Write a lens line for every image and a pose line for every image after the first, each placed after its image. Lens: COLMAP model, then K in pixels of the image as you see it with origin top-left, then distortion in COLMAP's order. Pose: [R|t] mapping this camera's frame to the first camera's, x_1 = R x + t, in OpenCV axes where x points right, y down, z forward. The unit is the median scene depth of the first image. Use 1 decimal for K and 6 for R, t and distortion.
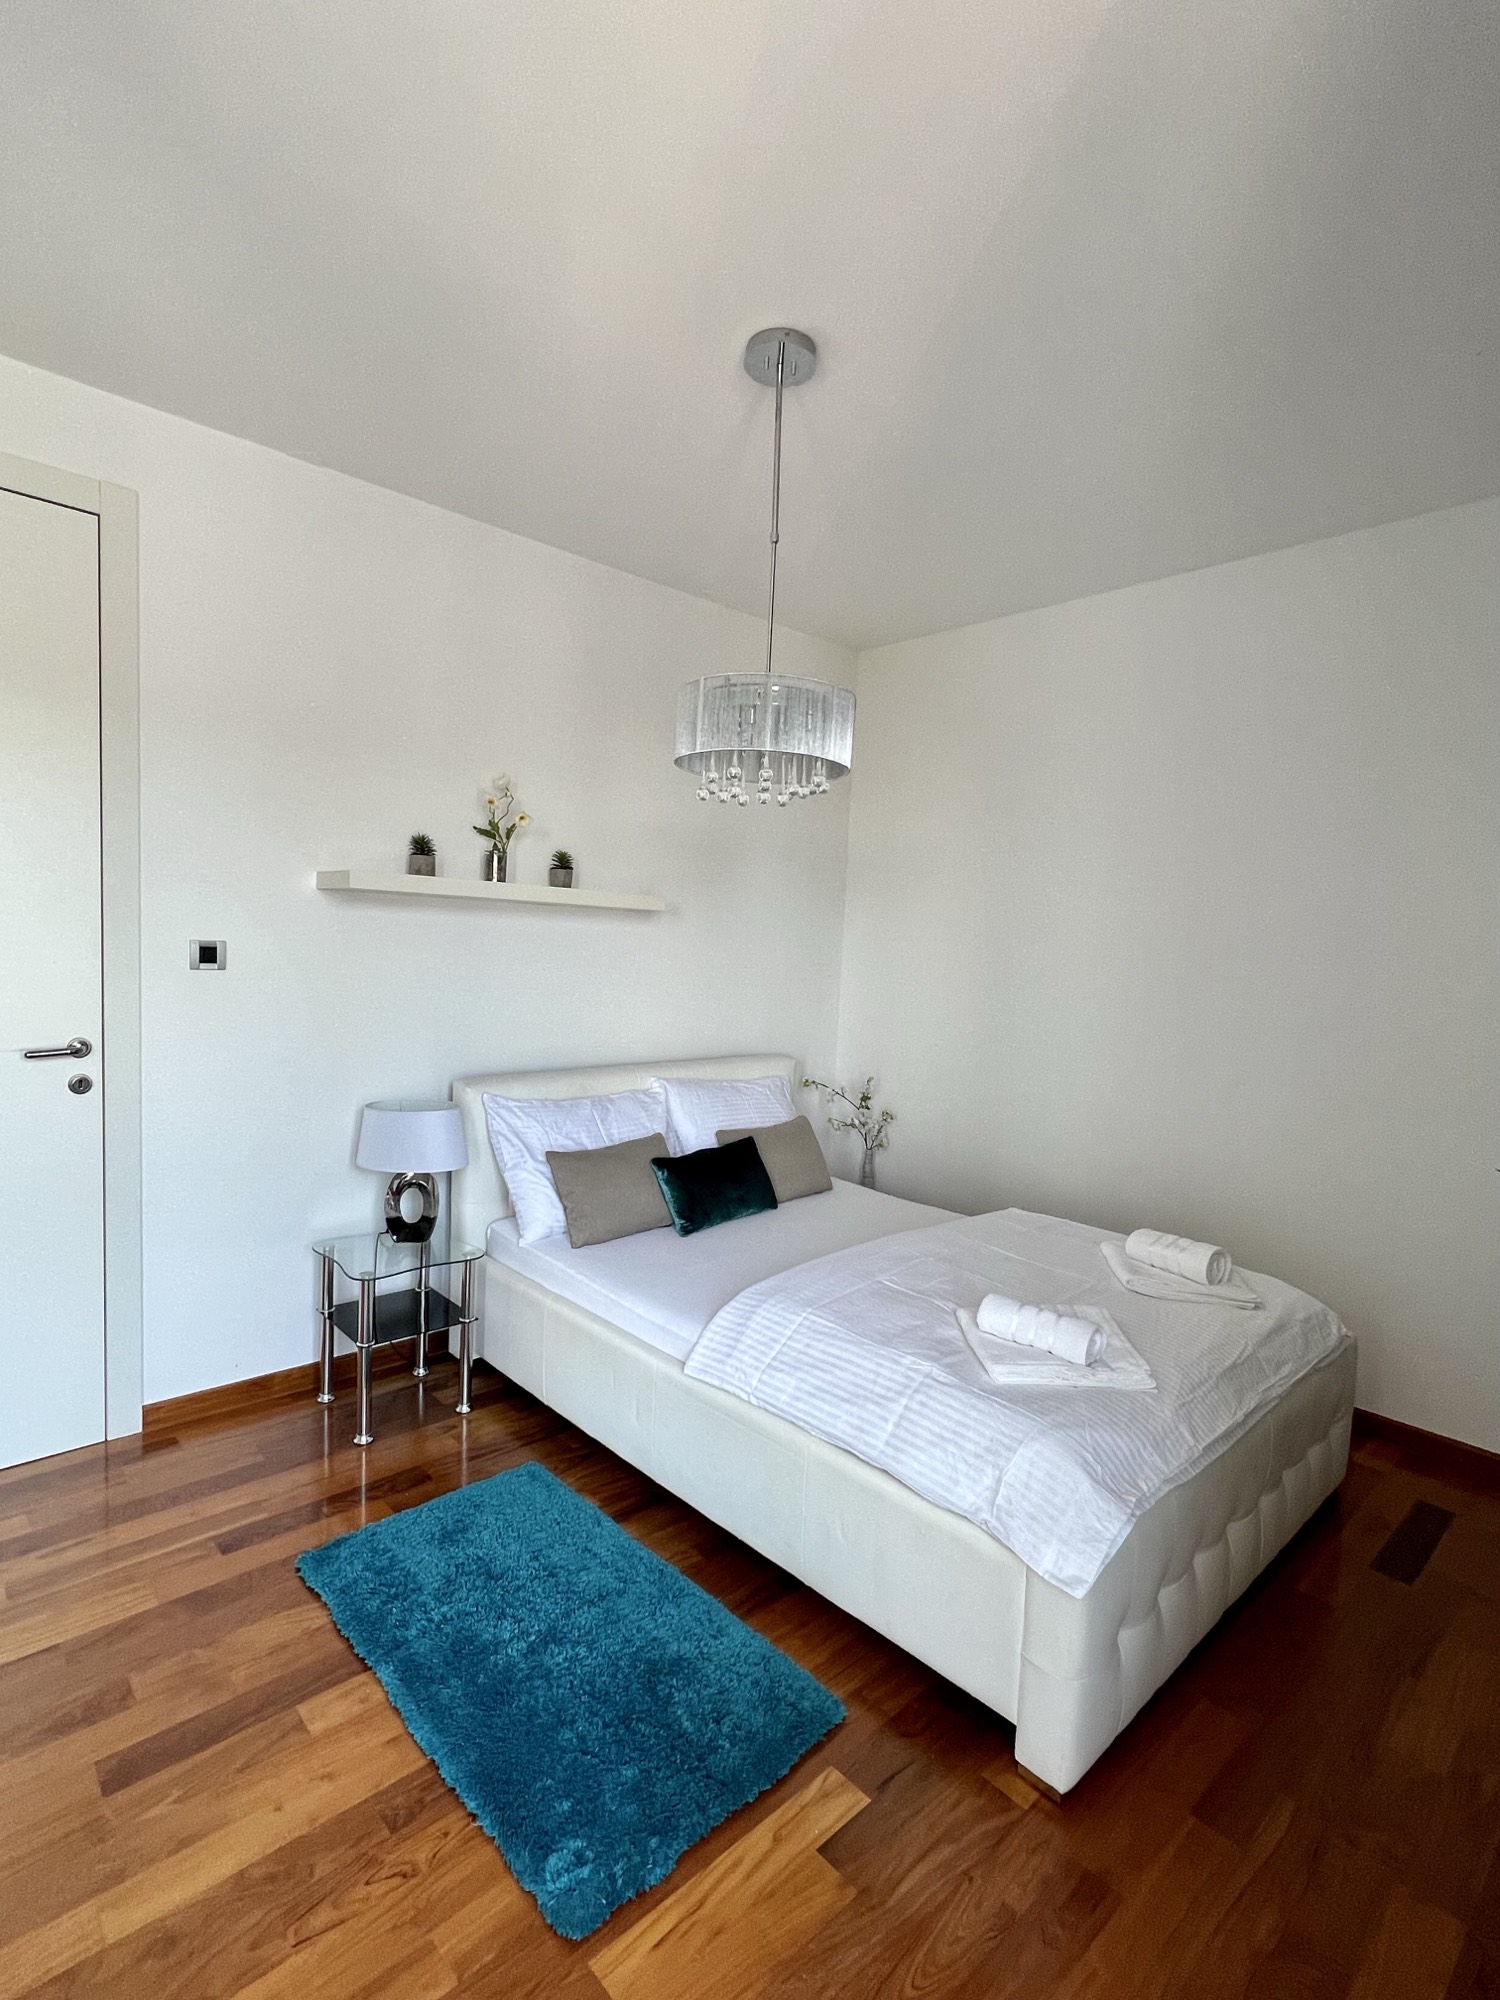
lens RADIAL K [[963.9, 0, 744.3], [0, 963.9, 1006.3], [0, 0, 1]] dist [-0.000348, -0.000006]
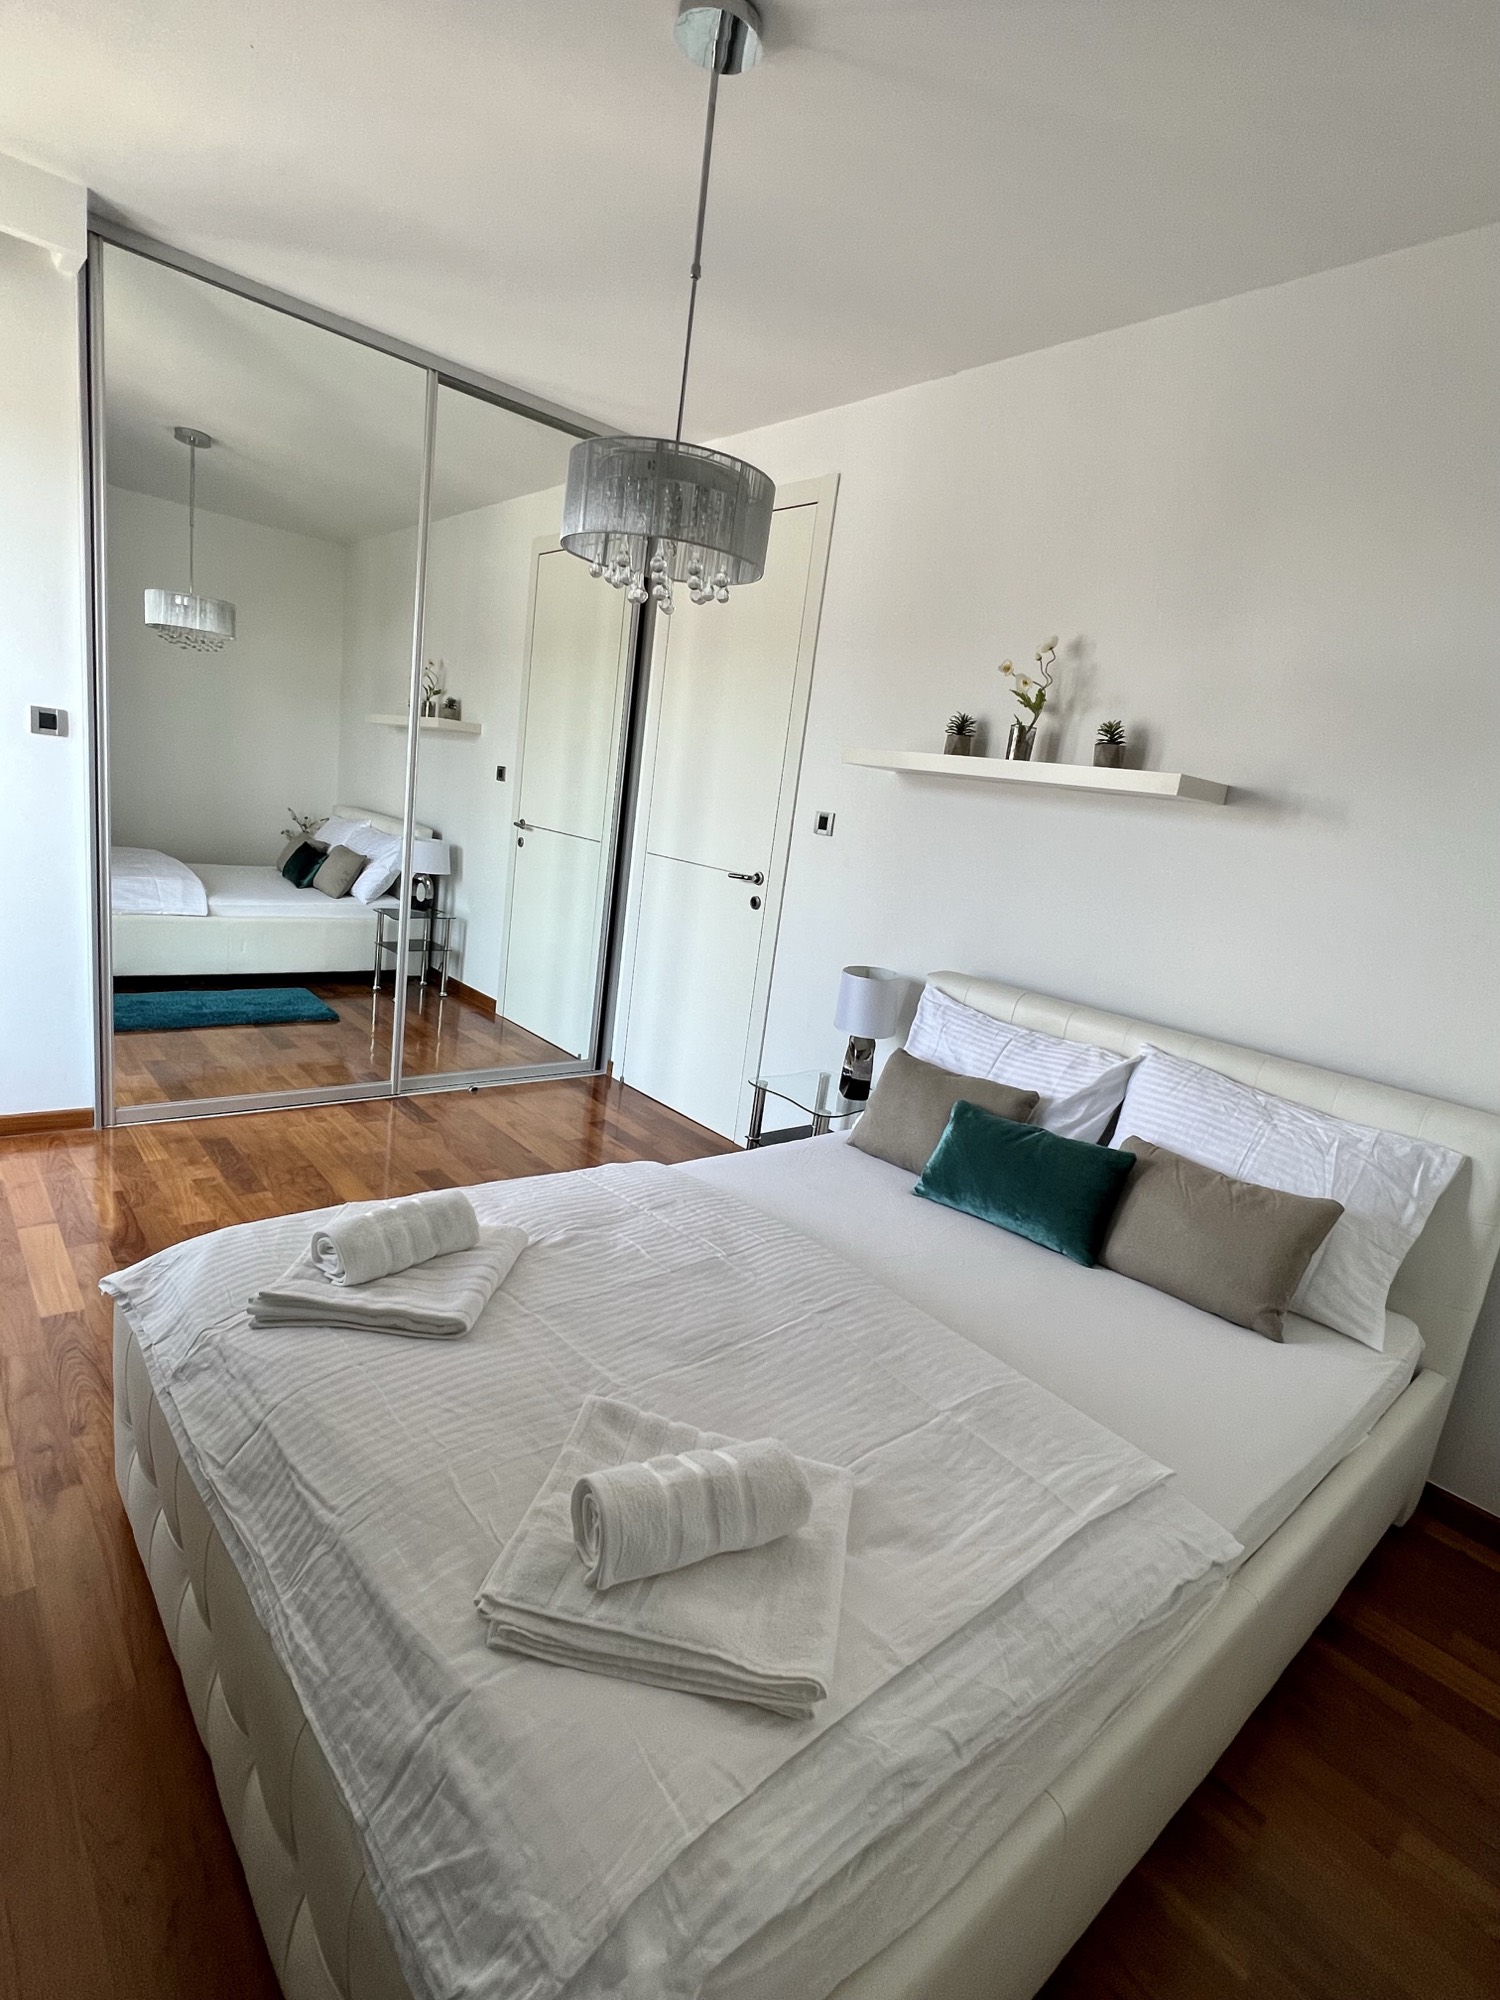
lens RADIAL K [[963.9, 0, 744.3], [0, 963.9, 1006.3], [0, 0, 1]] dist [-0.000348, -0.000006]
pose [[-0.035278, 0.175119, -0.983915, 0.665489], [-0.189840, 0.965427, 0.178636, -0.022635], [0.981181, 0.193088, -0.000813, 0.803321]]
